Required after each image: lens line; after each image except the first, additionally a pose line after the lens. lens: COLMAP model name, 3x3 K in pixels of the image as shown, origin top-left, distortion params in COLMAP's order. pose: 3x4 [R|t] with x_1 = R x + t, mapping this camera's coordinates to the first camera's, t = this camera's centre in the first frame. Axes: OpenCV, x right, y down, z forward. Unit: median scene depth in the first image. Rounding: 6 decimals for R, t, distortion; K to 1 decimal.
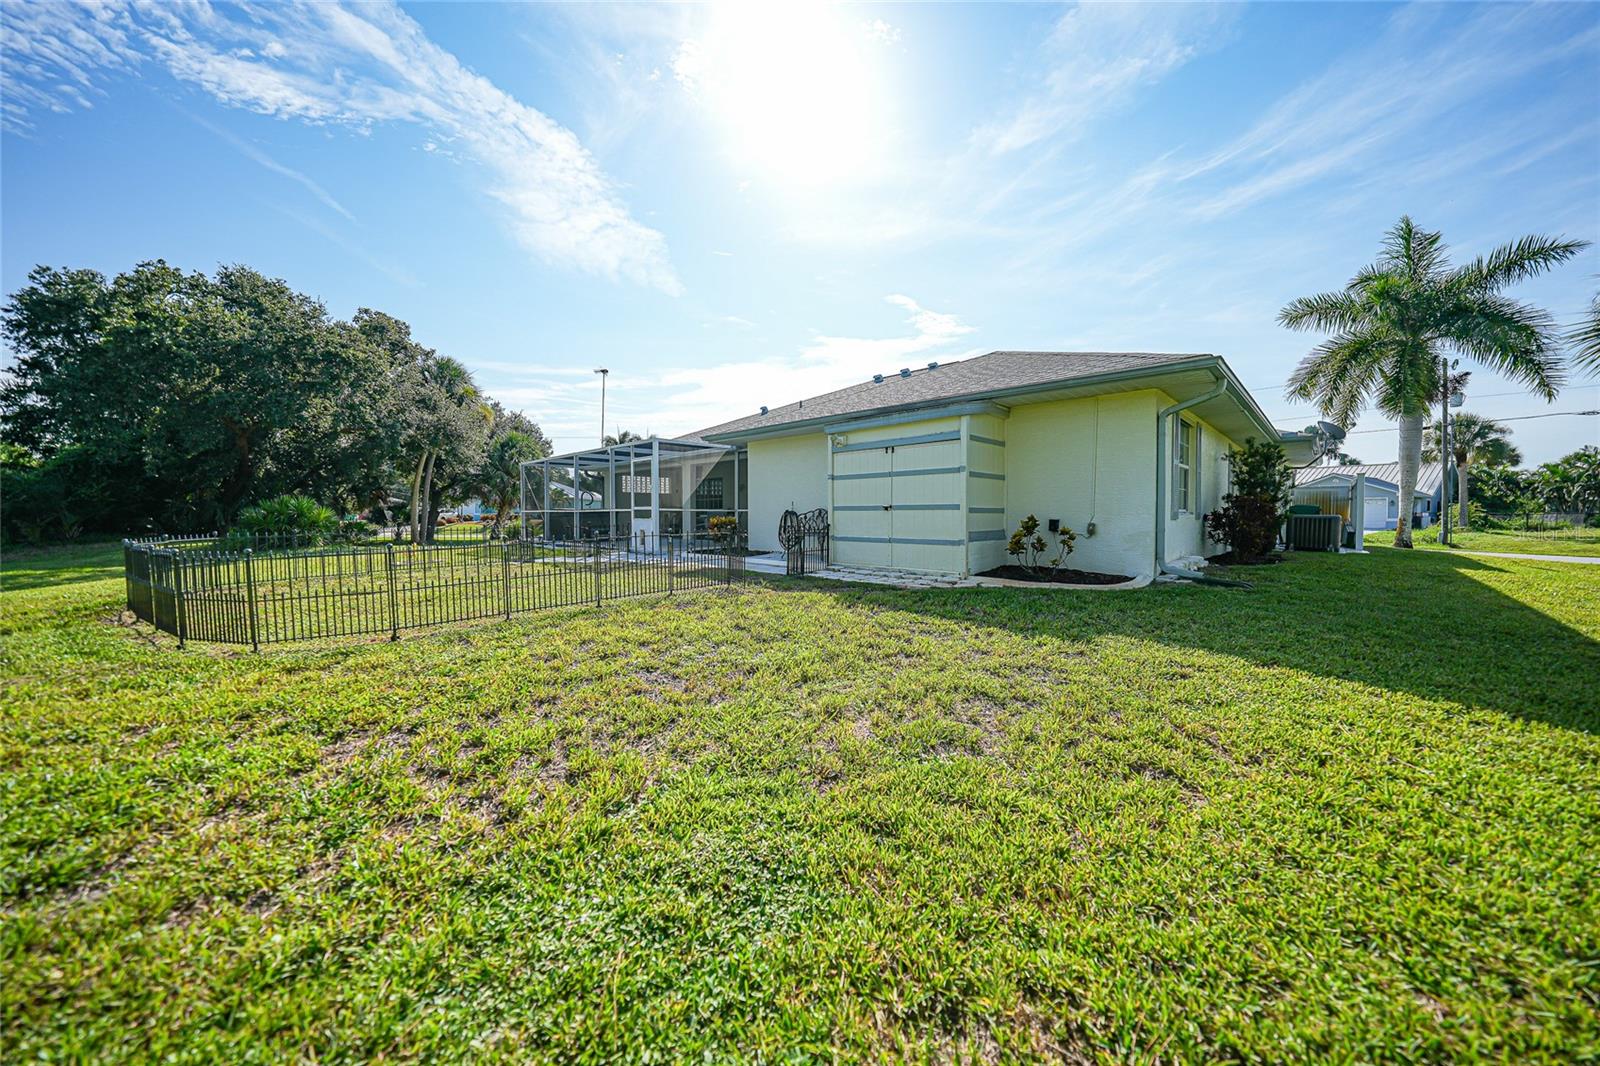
lens RADIAL K [[575.3, 0, 796.1], [0, 575.3, 527.7], [0, 0, 1]] dist [-0.026738, 0.008739]
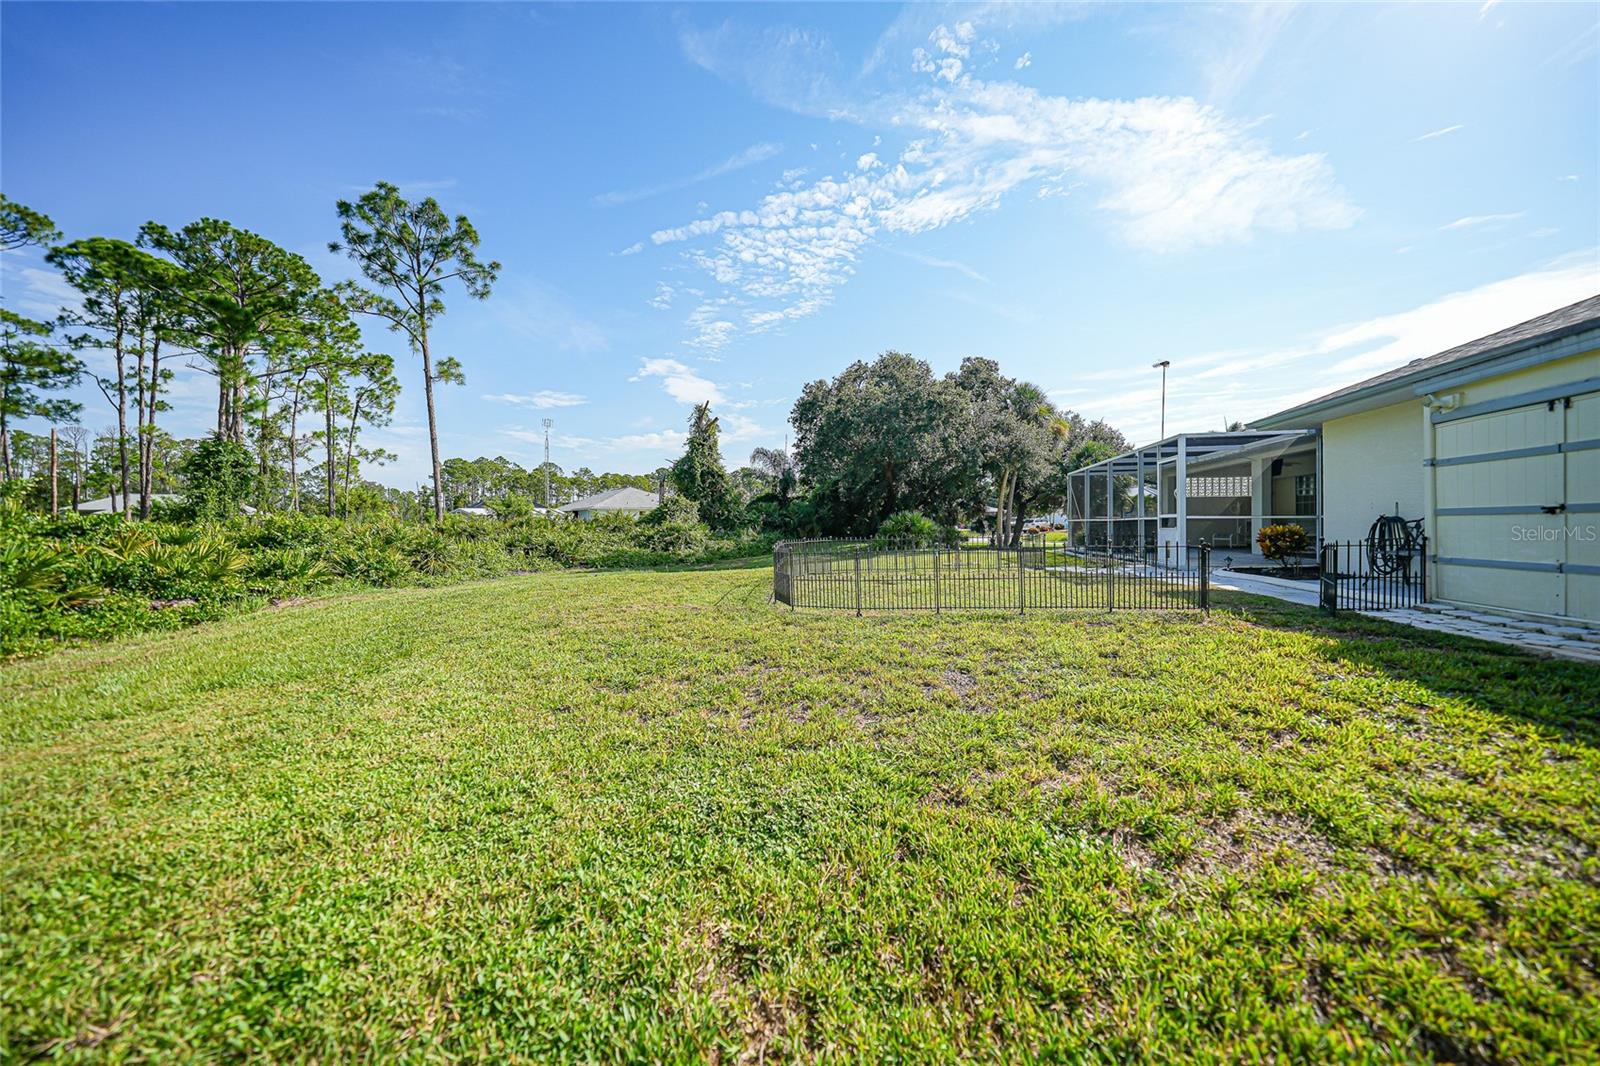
lens RADIAL K [[575.3, 0, 796.1], [0, 575.3, 527.7], [0, 0, 1]] dist [-0.026738, 0.008739]
pose [[0.510182, 0.000787, -0.860066, 0.136741], [-0.013131, 0.999890, -0.006874, -0.001937], [0.859966, 0.014800, 0.510136, 0.050713]]
